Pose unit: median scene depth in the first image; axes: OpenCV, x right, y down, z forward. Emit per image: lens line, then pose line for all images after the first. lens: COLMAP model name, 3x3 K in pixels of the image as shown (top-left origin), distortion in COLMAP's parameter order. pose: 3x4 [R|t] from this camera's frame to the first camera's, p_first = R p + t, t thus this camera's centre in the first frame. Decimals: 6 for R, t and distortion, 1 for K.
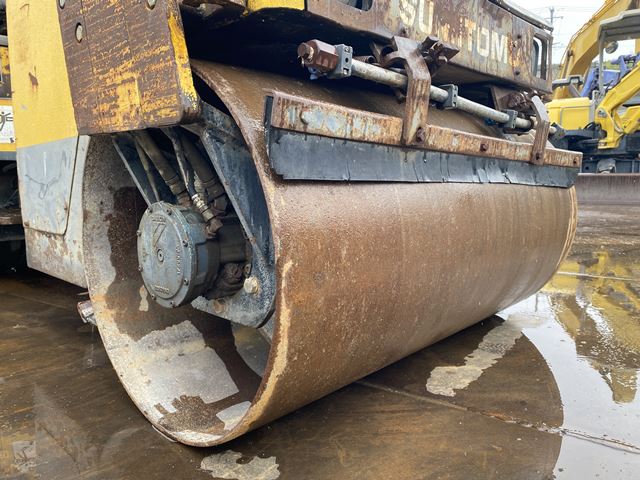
lens RADIAL K [[491.5, 0, 320.0], [0, 491.5, 240.0], [0, 0, 1]] dist [-0.008117, -0.009891]
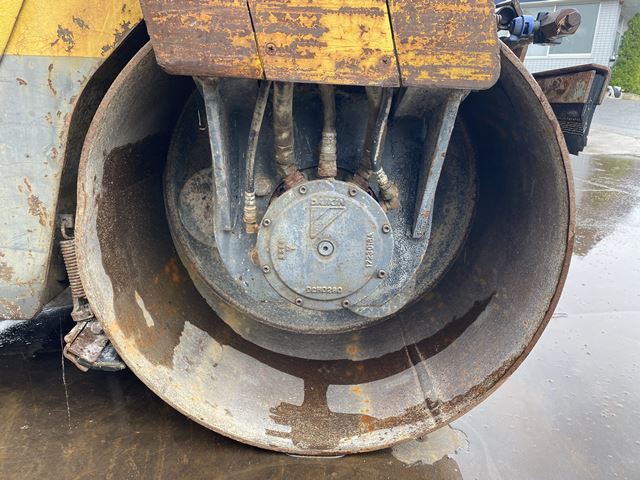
lens RADIAL K [[491.5, 0, 320.0], [0, 491.5, 240.0], [0, 0, 1]] dist [-0.008117, -0.009891]
pose [[0.711600, -0.177278, 0.679851, -0.737596], [0.053916, 0.978569, 0.198737, -0.116709], [-0.700513, -0.104767, 0.705908, 0.404124]]
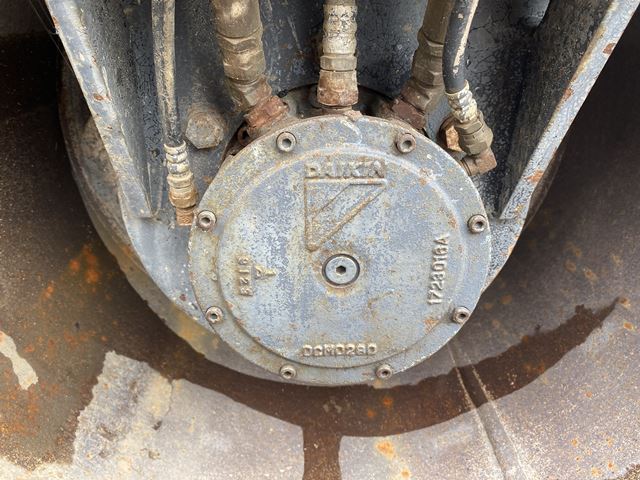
lens RADIAL K [[491.5, 0, 320.0], [0, 491.5, 240.0], [0, 0, 1]] dist [-0.008117, -0.009891]
pose [[0.694649, -0.300385, 0.653629, -0.482974], [0.080319, 0.935346, 0.344494, -0.095398], [-0.714850, -0.186804, 0.673864, 0.676579]]
